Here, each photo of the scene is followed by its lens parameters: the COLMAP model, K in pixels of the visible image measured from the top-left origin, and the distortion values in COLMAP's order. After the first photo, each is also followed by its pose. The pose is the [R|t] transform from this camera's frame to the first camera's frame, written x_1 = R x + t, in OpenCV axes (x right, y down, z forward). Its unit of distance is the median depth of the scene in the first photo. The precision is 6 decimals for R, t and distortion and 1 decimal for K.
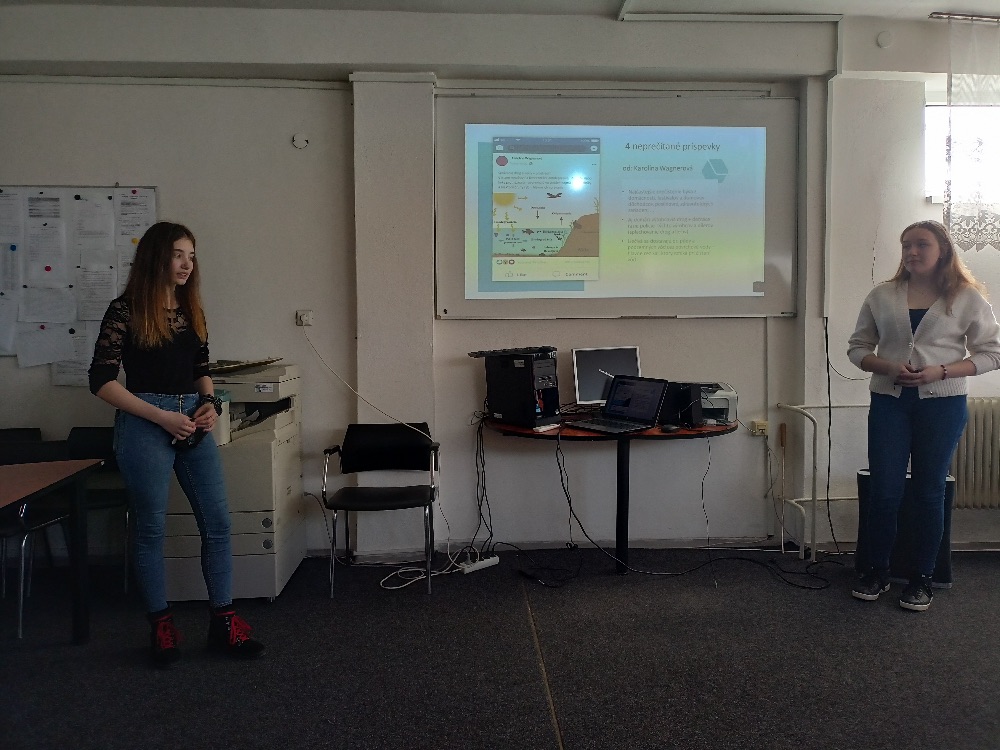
lens RADIAL K [[738.6, 0, 505.8], [0, 738.6, 373.0], [0, 0, 1]] dist [0.075884, -0.091282]
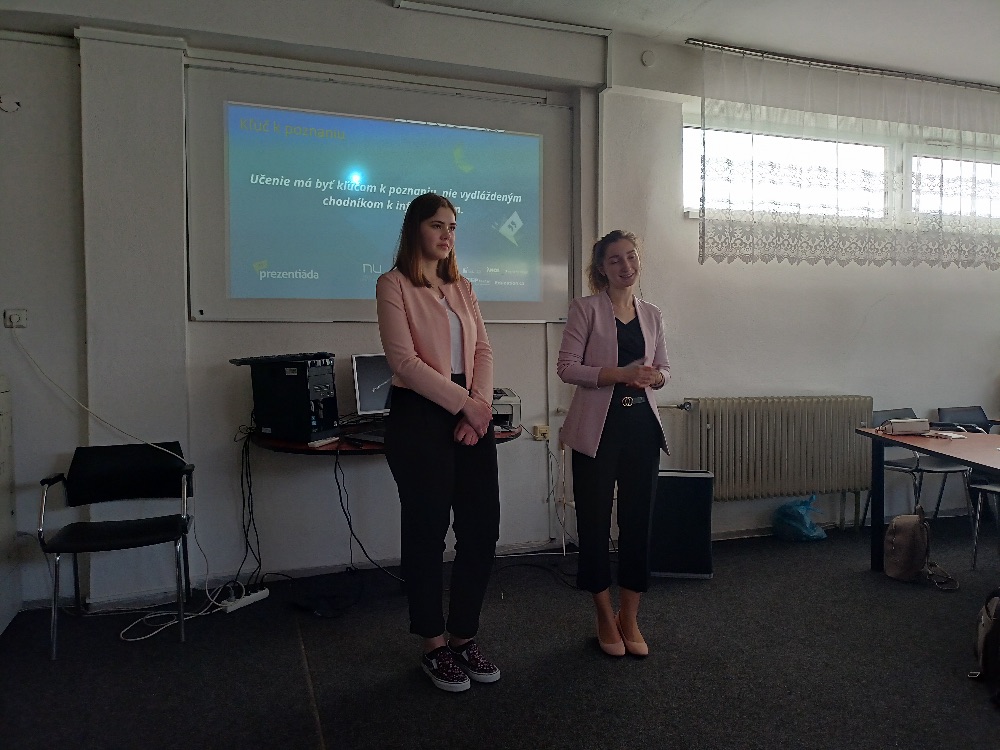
lens RADIAL K [[738.6, 0, 505.8], [0, 738.6, 373.0], [0, 0, 1]] dist [0.075884, -0.091282]
pose [[0.958820, -0.011680, 0.283775, 0.011879], [0.013698, 0.999893, -0.005129, -0.002667], [-0.283685, 0.008805, 0.958877, 0.057410]]
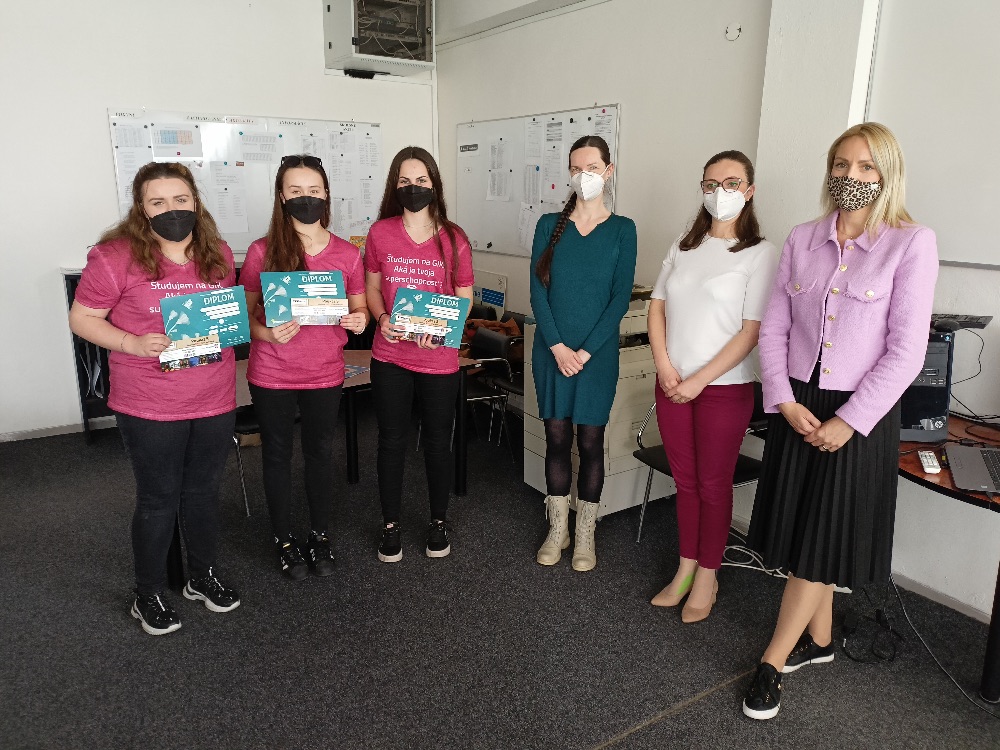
lens RADIAL K [[750.1, 0, 501.5], [0, 750.1, 374.2], [0, 0, 1]] dist [0.112014, -0.154374]
pose [[0.487391, 0.225284, -0.843621, 0.427131], [-0.047887, 0.971586, 0.231790, -0.124945], [0.871870, -0.072574, 0.484331, 0.335164]]
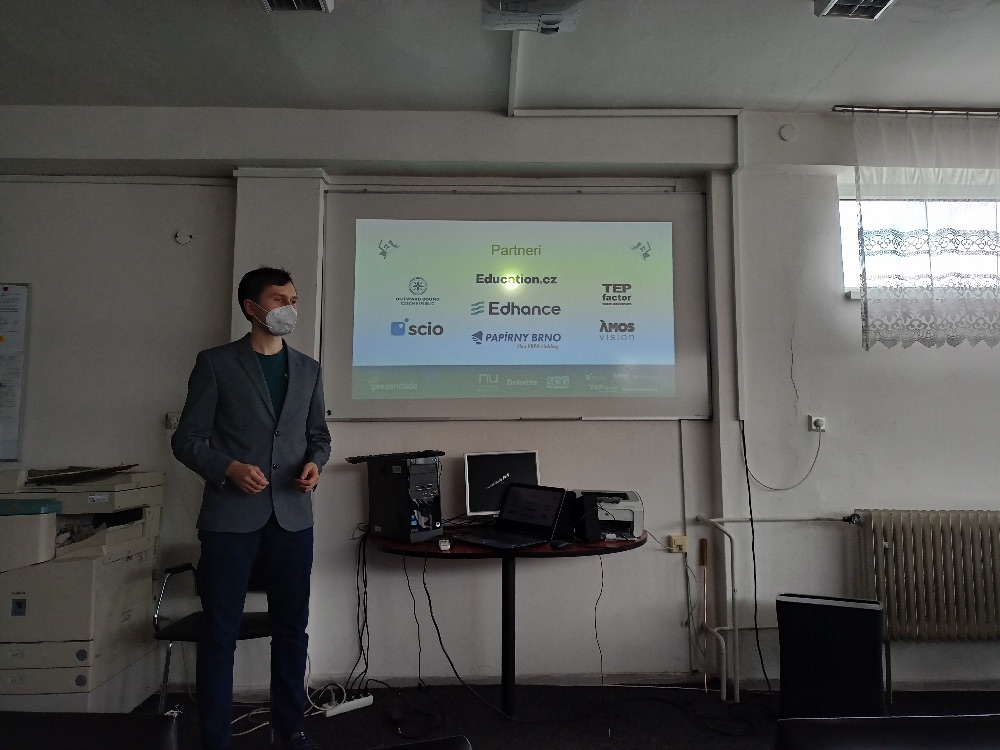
lens RADIAL K [[738.6, 0, 505.8], [0, 738.6, 373.0], [0, 0, 1]] dist [0.075884, -0.091282]
pose [[0.999690, -0.000688, -0.024886, 0.168630], [-0.002913, 0.989517, -0.144384, 0.000398], [0.024724, 0.144412, 0.989209, 0.086332]]
